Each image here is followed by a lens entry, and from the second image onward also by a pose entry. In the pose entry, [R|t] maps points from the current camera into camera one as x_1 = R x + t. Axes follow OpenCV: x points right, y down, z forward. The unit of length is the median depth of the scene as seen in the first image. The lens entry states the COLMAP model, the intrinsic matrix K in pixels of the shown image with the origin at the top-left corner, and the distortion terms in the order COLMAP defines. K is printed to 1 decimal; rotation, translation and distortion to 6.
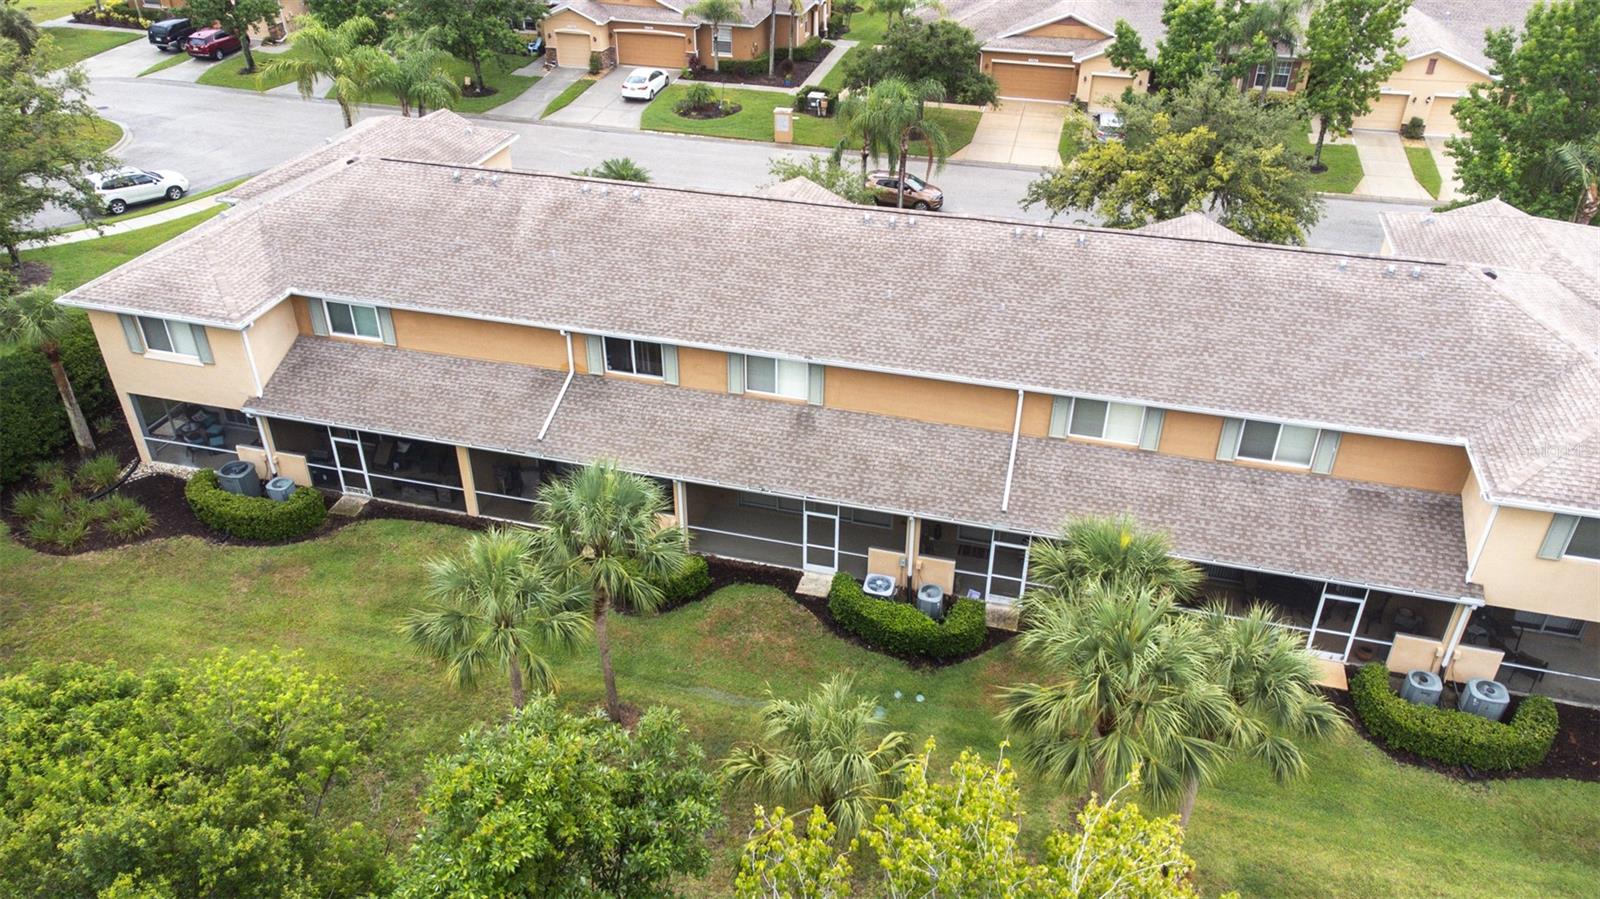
lens RADIAL K [[1142.0, 0, 789.1], [0, 1142.0, 444.3], [0, 0, 1]] dist [0.021271, 0.031661]
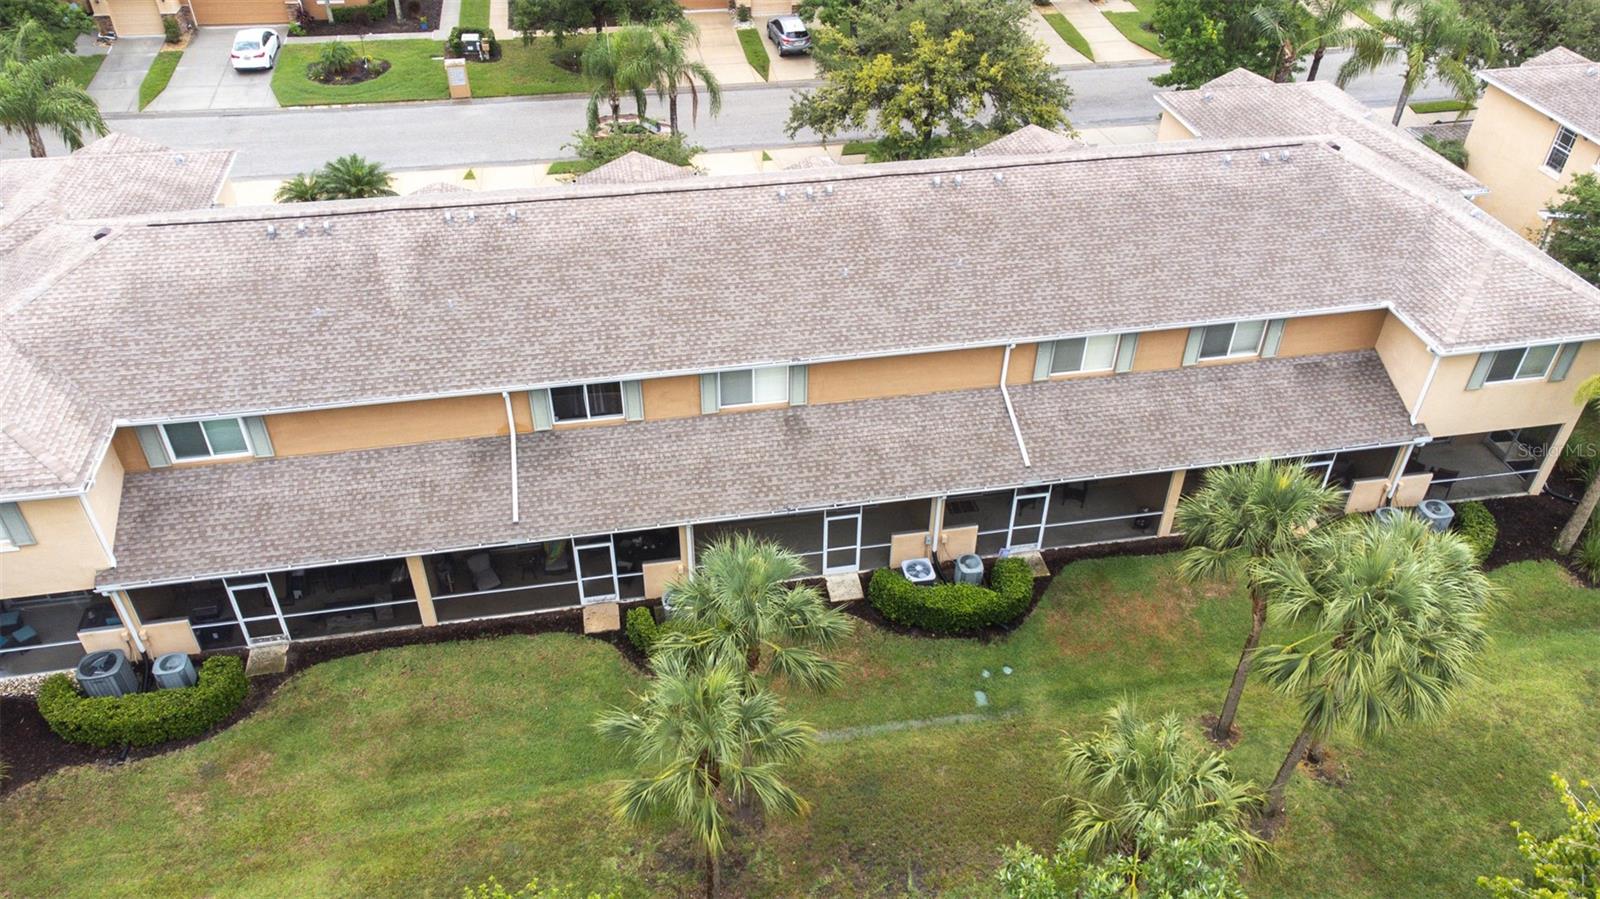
lens RADIAL K [[1142.0, 0, 801.4], [0, 1142.0, 452.8], [0, 0, 1]] dist [0.021271, 0.031661]
pose [[0.908533, -0.258314, 0.328394, -0.279537], [0.226974, 0.965030, 0.131145, -0.113782], [-0.350787, -0.044613, 0.935392, 0.114796]]
